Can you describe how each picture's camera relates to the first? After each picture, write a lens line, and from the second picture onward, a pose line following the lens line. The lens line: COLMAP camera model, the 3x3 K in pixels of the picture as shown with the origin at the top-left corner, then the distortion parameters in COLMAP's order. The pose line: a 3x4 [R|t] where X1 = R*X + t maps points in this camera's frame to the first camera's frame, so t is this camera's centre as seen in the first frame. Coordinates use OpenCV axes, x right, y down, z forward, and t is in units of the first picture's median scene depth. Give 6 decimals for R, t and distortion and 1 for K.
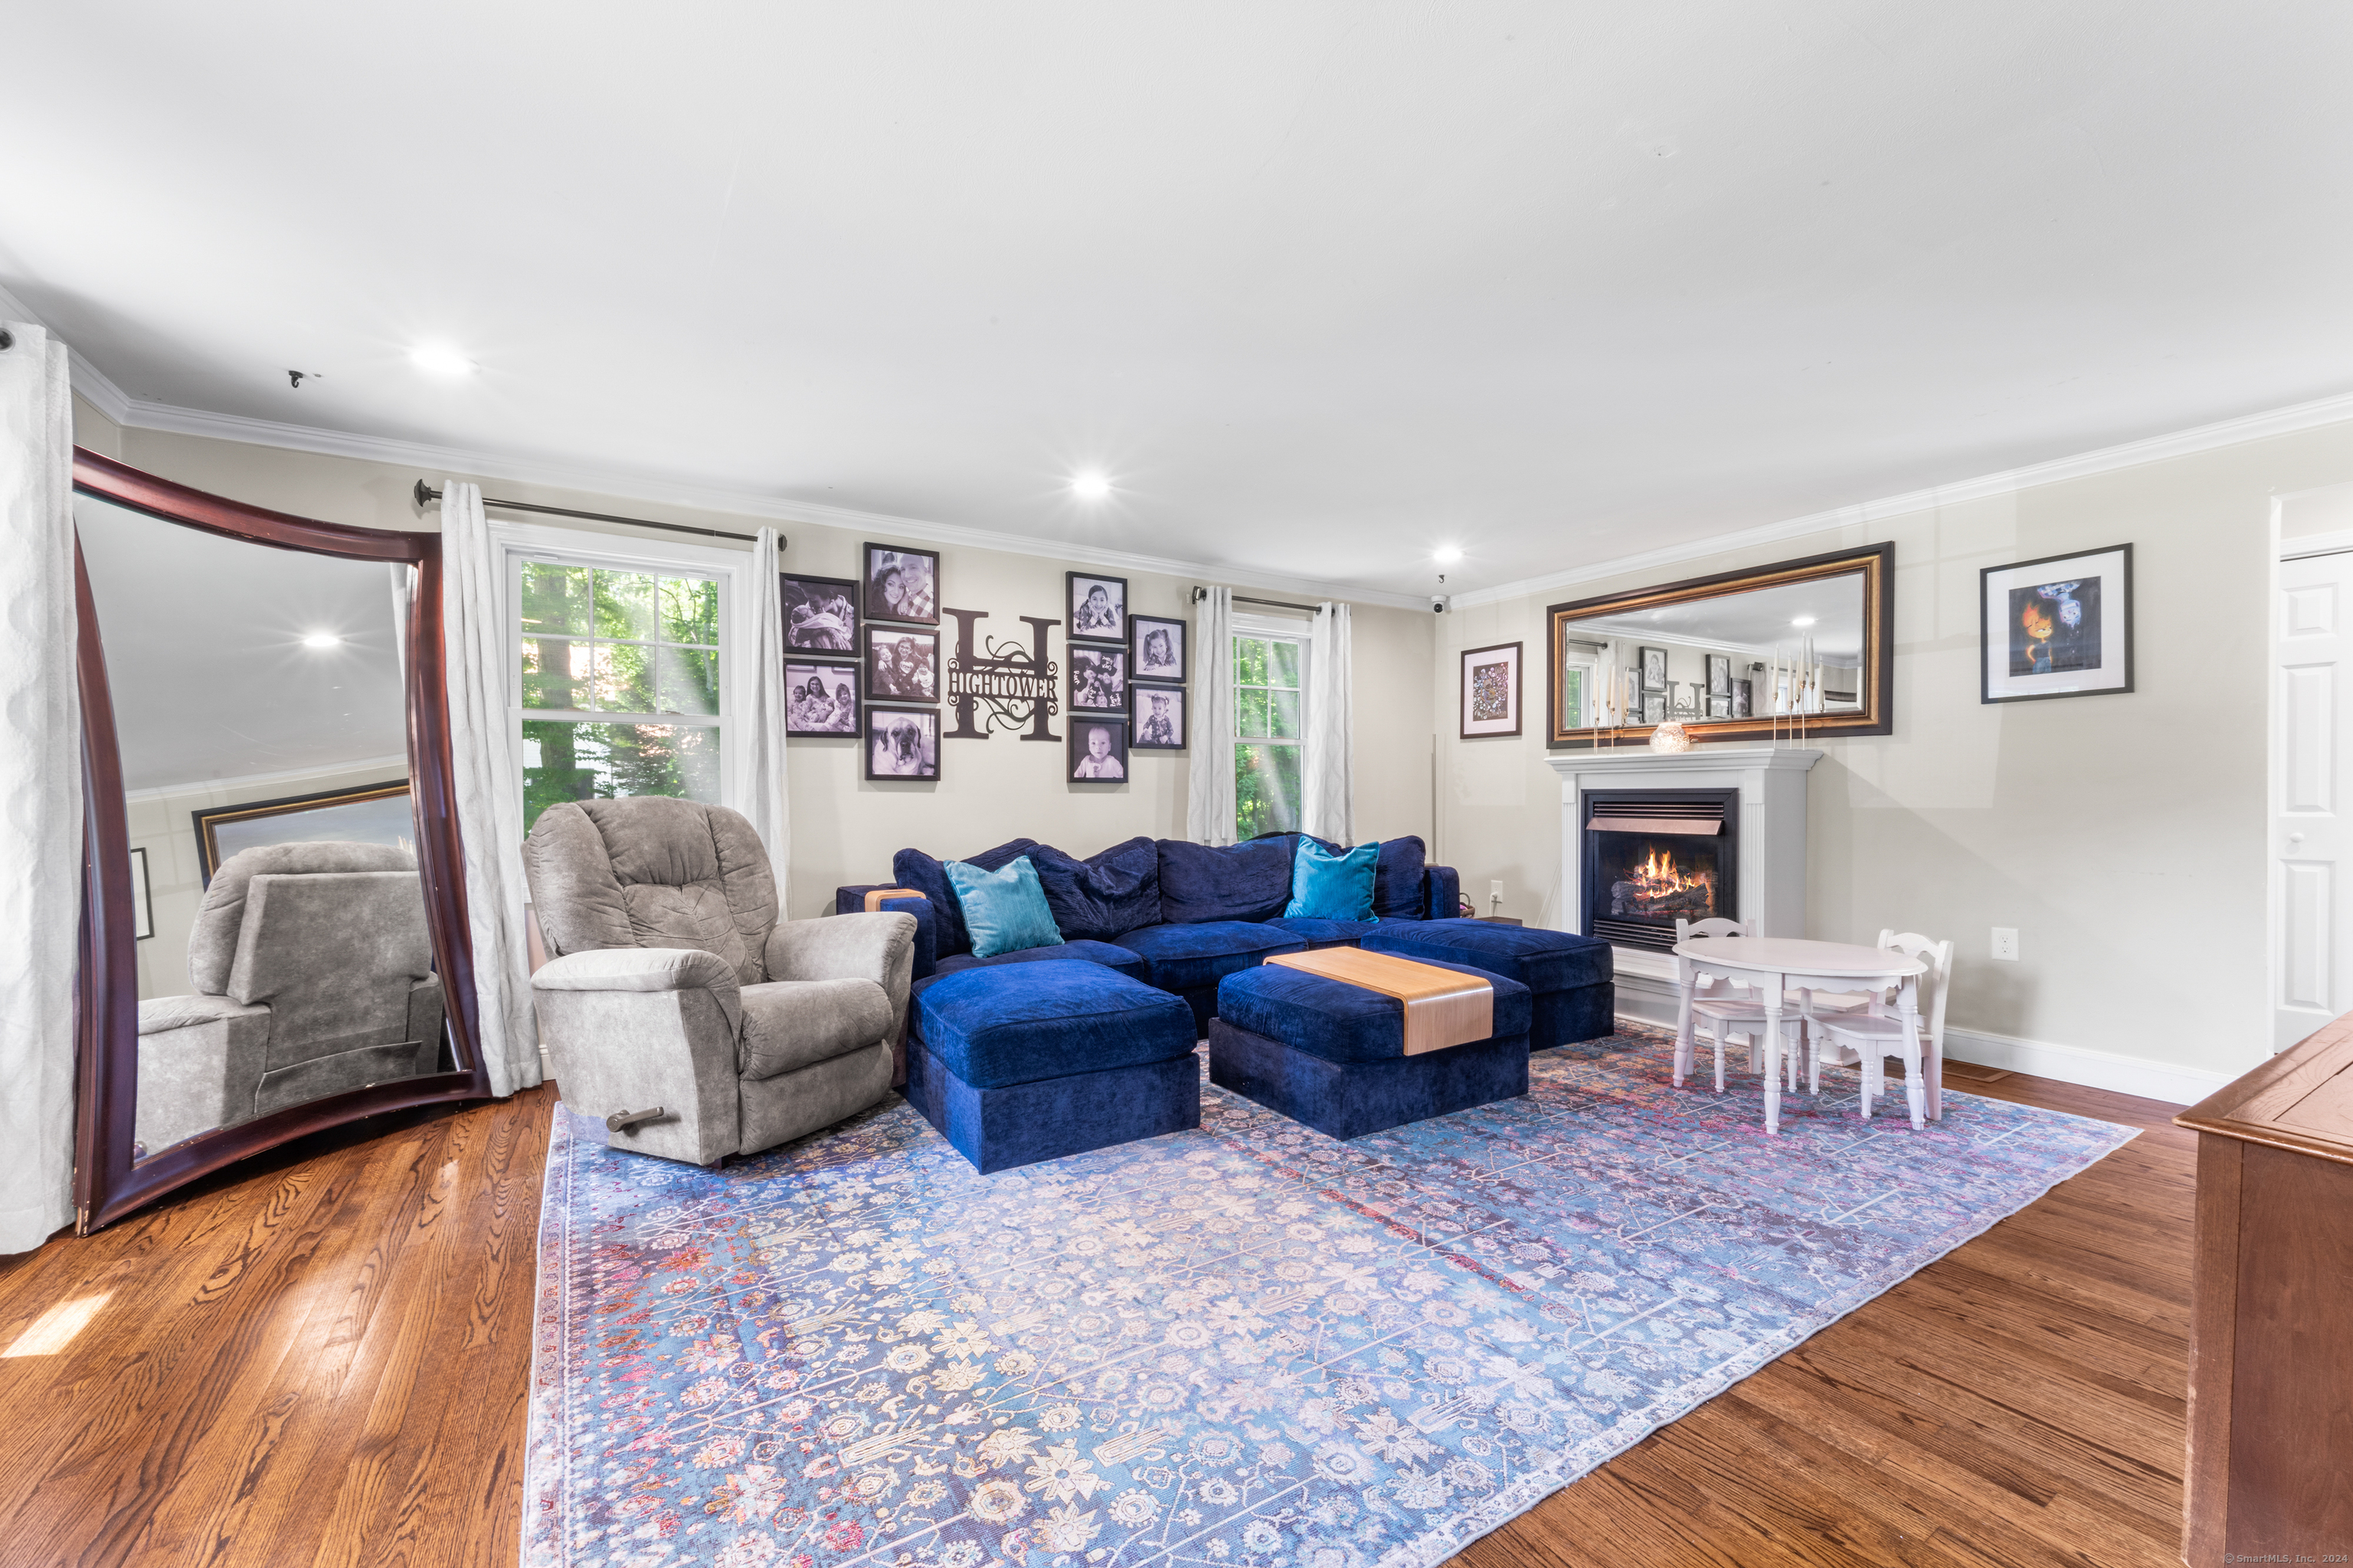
lens RADIAL K [[953.9, 0, 1173.7], [0, 953.9, 800.4], [0, 0, 1]] dist [0.000624, 0.000340]
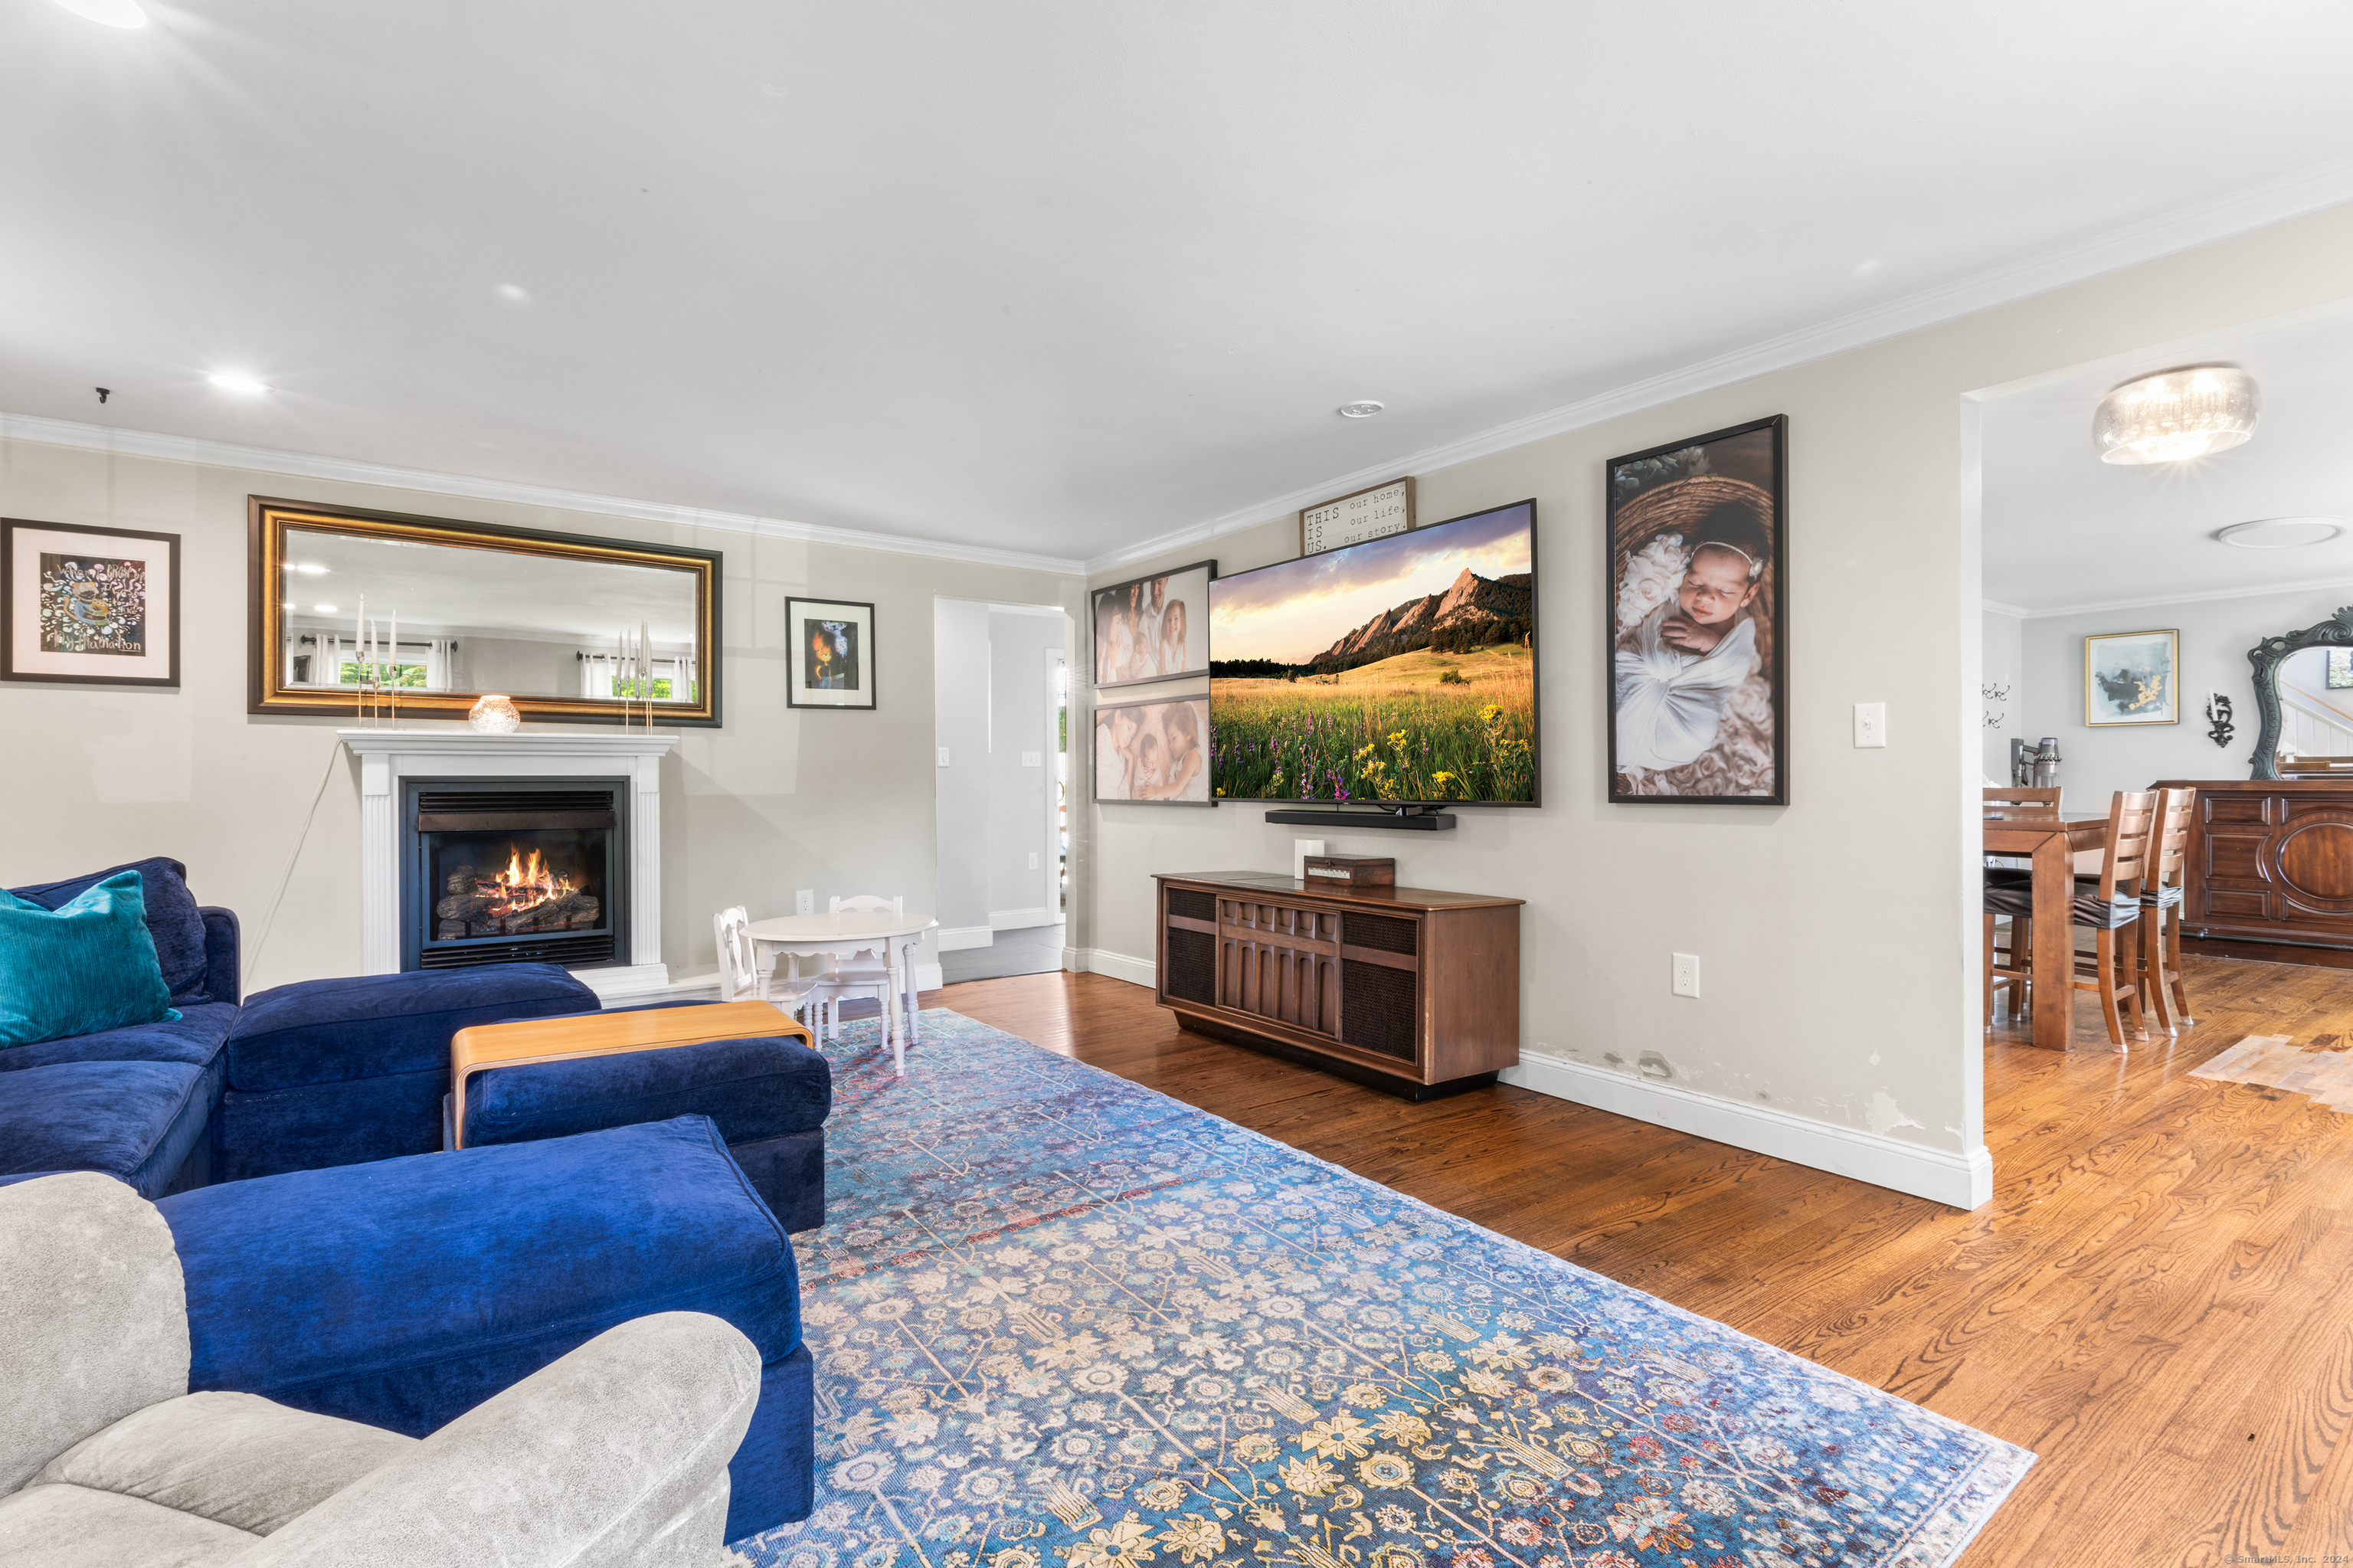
lens RADIAL K [[1125.3, 0, 1176.5], [0, 1125.3, 784.0], [0, 0, 1]] dist [0.005039, 0.001260]
pose [[-0.085280, -0.000416, 0.996357, -0.931107], [0.009625, 0.999953, 0.001241, -0.002932], [-0.996310, 0.009696, -0.085272, 0.956729]]
